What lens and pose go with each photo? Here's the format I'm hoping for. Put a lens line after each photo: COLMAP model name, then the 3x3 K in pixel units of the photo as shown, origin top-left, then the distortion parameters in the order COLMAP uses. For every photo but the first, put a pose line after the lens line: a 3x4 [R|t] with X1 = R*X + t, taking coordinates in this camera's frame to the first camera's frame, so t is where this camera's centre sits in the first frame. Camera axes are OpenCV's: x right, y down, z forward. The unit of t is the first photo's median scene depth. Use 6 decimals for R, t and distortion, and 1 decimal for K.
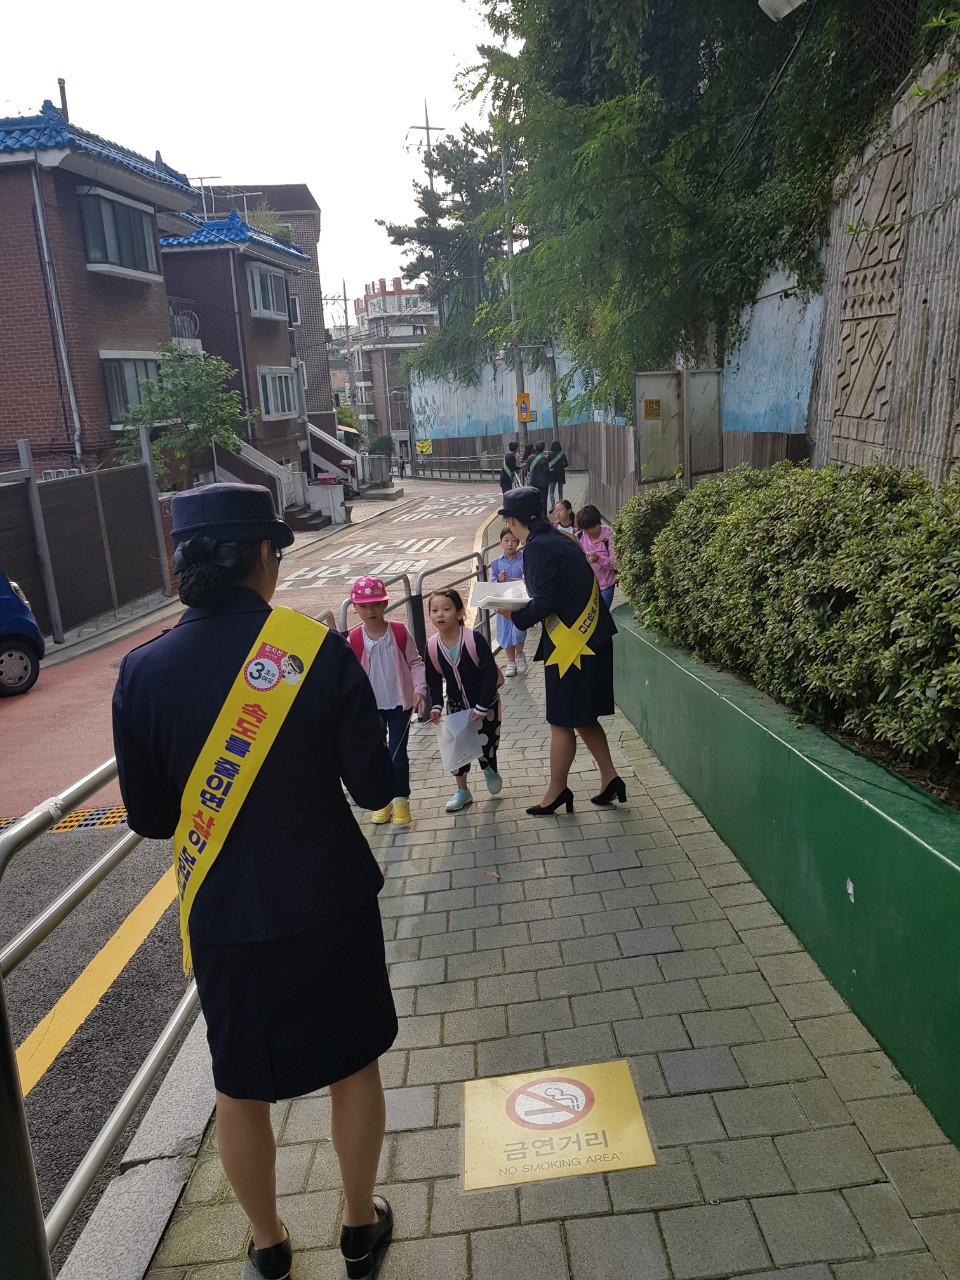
lens RADIAL K [[1002.1, 0, 500.9], [0, 1002.1, 665.2], [0, 0, 1]] dist [0.049161, -0.081575]
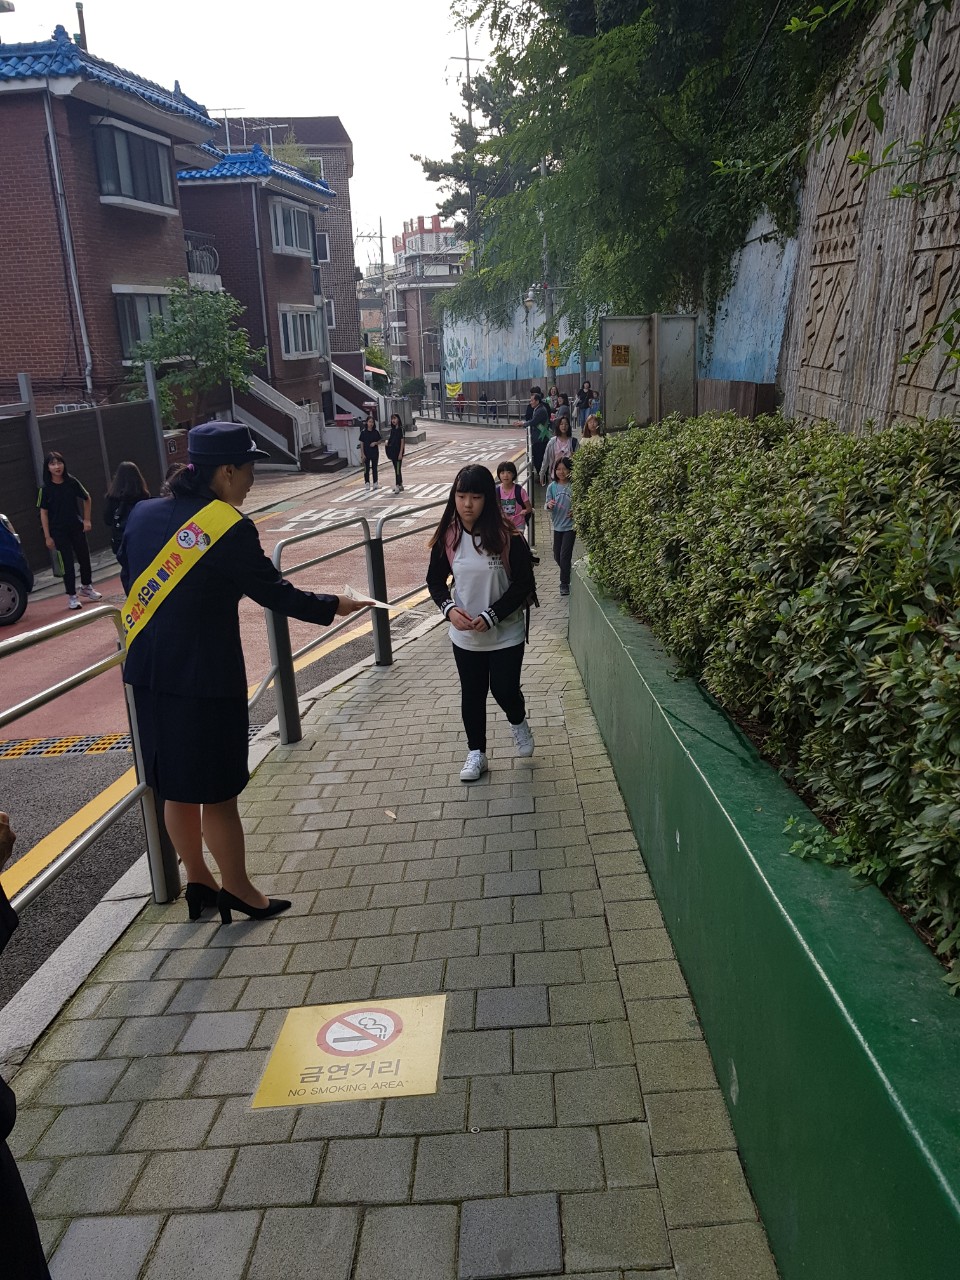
lens RADIAL K [[1002.1, 0, 491.5], [0, 1002.1, 665.4], [0, 0, 1]] dist [0.049161, -0.081575]
pose [[0.998553, 0.033938, -0.041721, 0.044602], [-0.031731, 0.998118, 0.052481, 0.000226], [0.043424, -0.051081, 0.997750, -0.001095]]
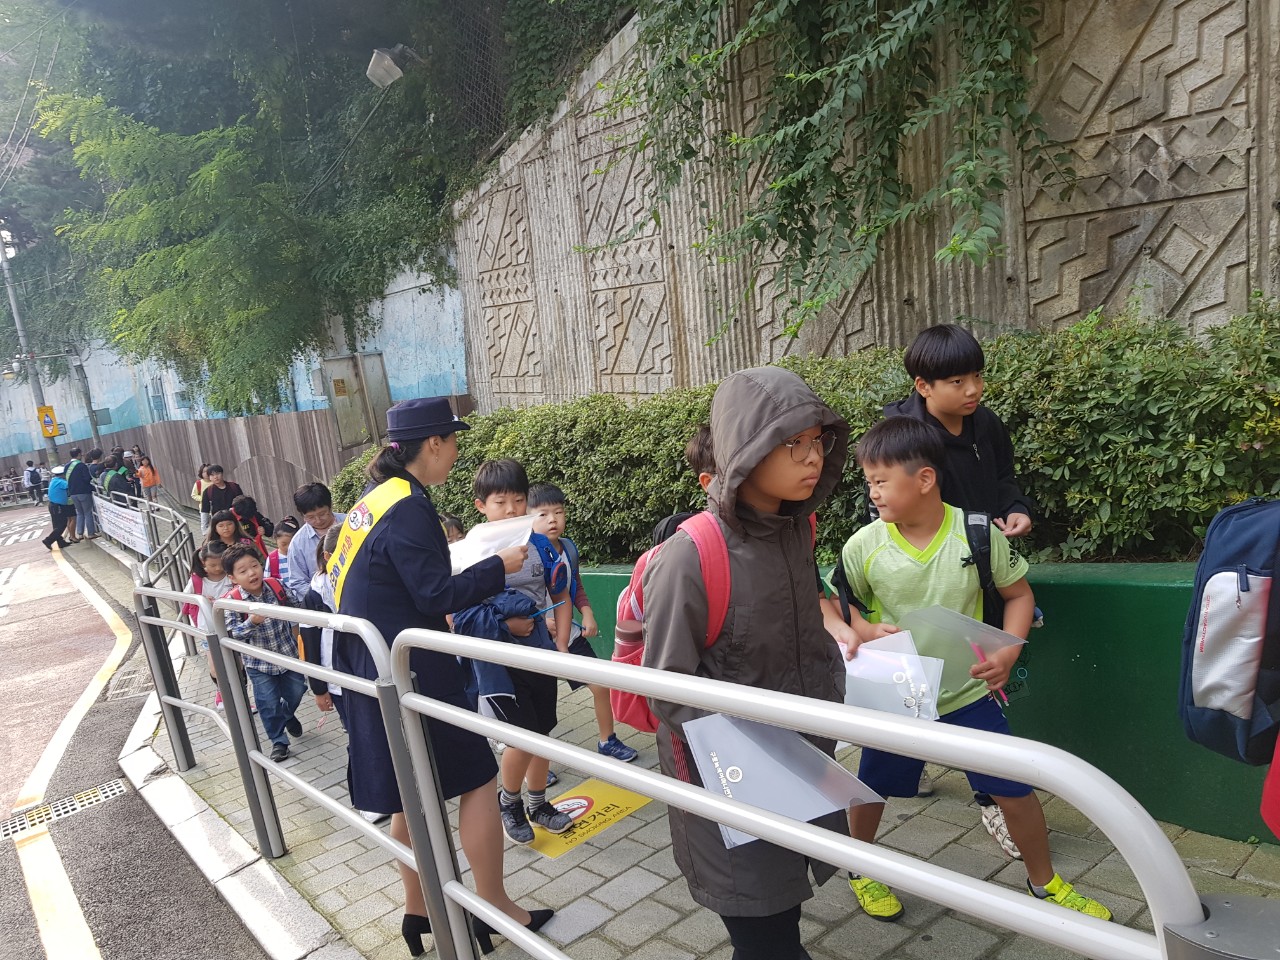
lens RADIAL K [[1002.1, 0, 670.0], [0, 1002.1, 487.7], [0, 0, 1]] dist [0.049161, -0.081575]
pose [[0.813628, -0.151391, 0.561329, -0.124556], [0.237966, 0.967639, -0.083950, 0.028480], [-0.530454, 0.201881, 0.823324, -0.084704]]
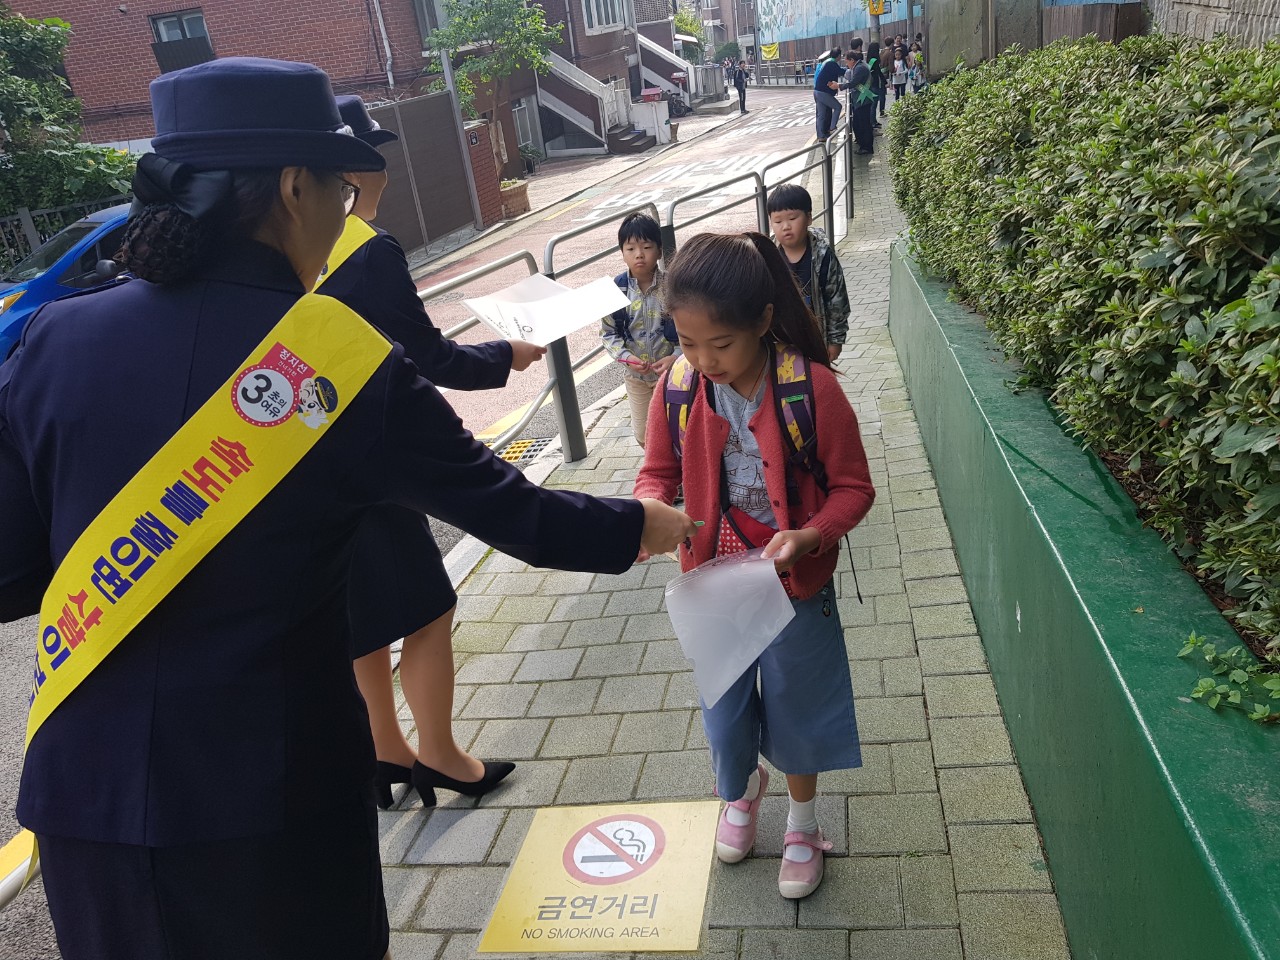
lens RADIAL K [[1002.1, 0, 644.2], [0, 1002.1, 459.3], [0, 0, 1]] dist [0.049161, -0.081575]
pose [[0.977385, 0.015028, -0.210934, 0.051942], [0.020432, 0.986094, 0.164929, -0.006588], [0.210479, -0.165509, 0.963486, 0.049557]]
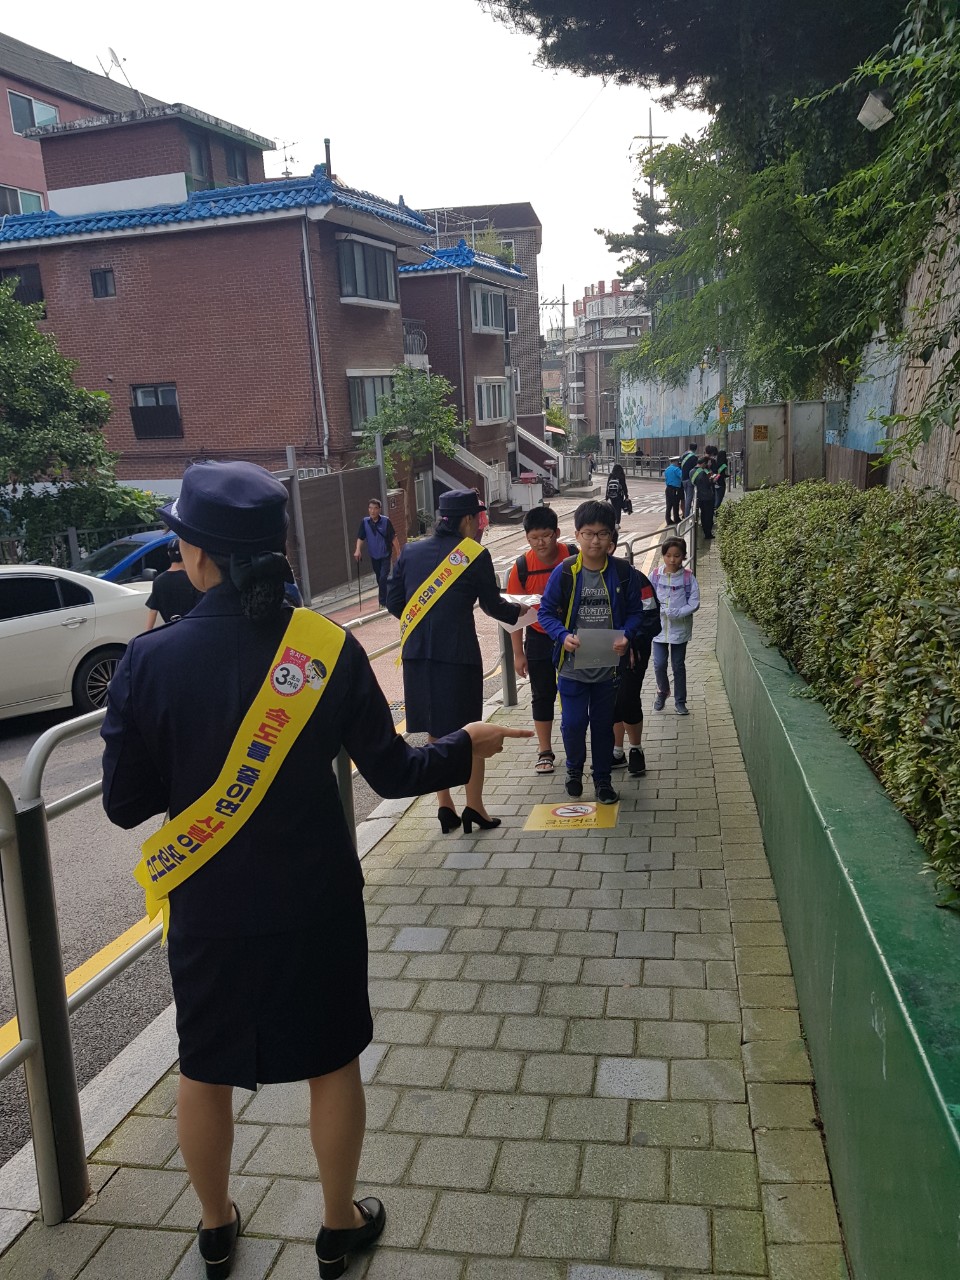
lens RADIAL K [[1002.1, 0, 479.1], [0, 1002.1, 676.0], [0, 0, 1]] dist [0.049161, -0.081575]
pose [[0.974009, 0.059930, -0.218438, 0.058620], [-0.056975, 0.998179, 0.019806, 0.030073], [0.219227, -0.006845, 0.975650, -0.199233]]
